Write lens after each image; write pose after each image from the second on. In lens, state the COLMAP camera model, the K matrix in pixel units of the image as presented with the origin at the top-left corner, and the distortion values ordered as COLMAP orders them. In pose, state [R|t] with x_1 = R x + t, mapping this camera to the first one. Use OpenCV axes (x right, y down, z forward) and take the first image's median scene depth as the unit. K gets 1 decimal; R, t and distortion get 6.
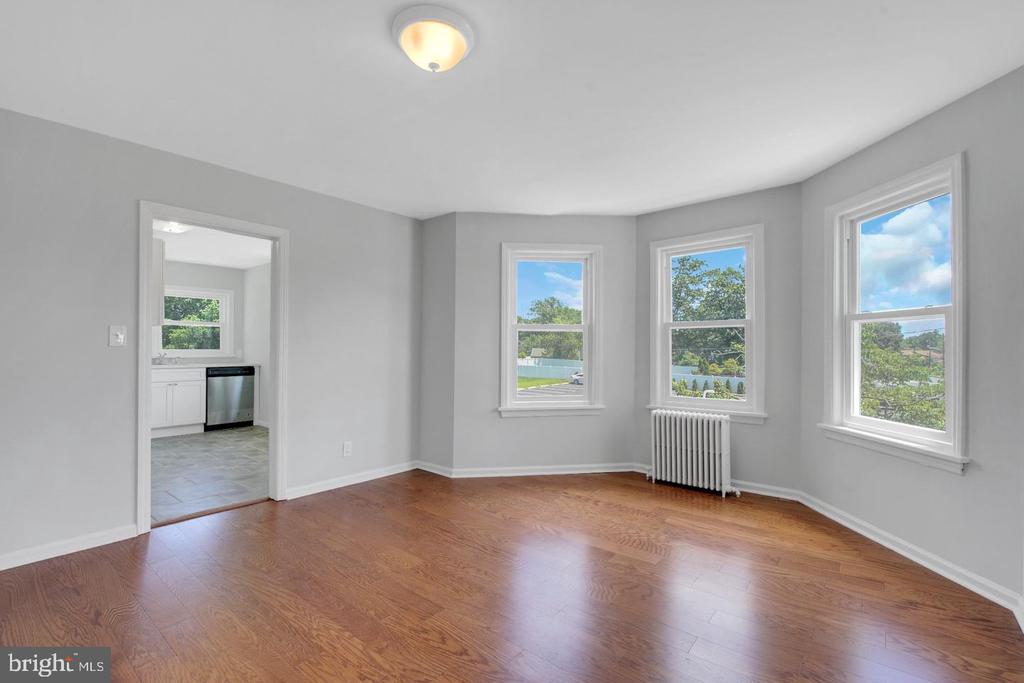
lens RADIAL K [[460.0, 0, 512.8], [0, 460.0, 342.8], [0, 0, 1]] dist [-0.005406, 0.001364]
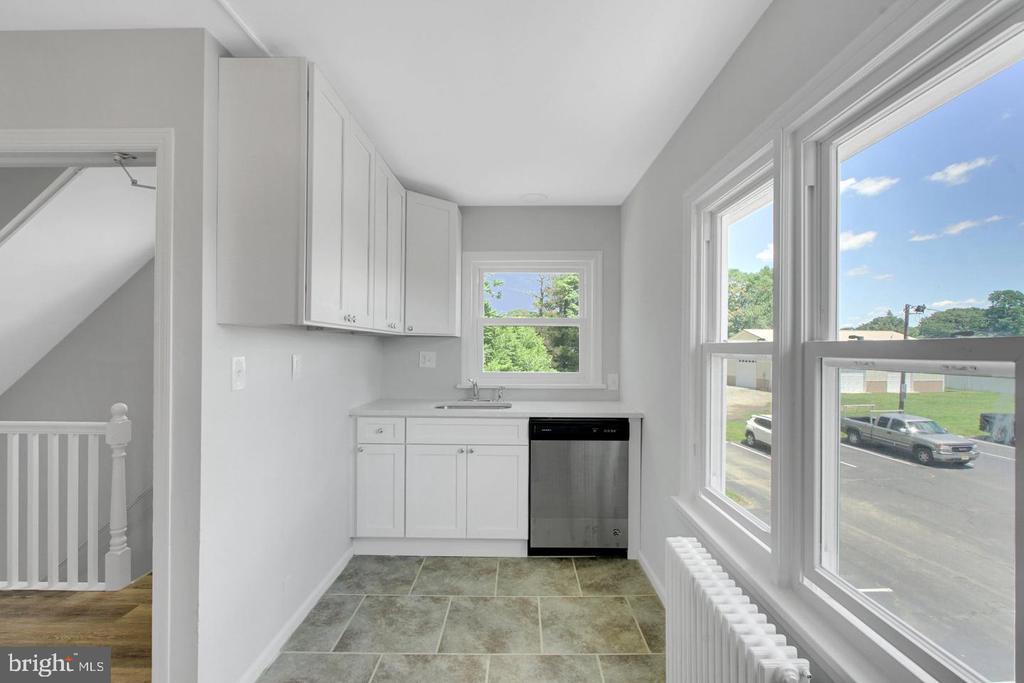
lens RADIAL K [[460.0, 0, 512.5], [0, 460.0, 346.3], [0, 0, 1]] dist [-0.005406, 0.001364]
pose [[0.626111, 0.000790, -0.779734, -0.325042], [0.000807, 0.999998, 0.001660, -0.016364], [0.779734, -0.001669, 0.626109, 0.701338]]
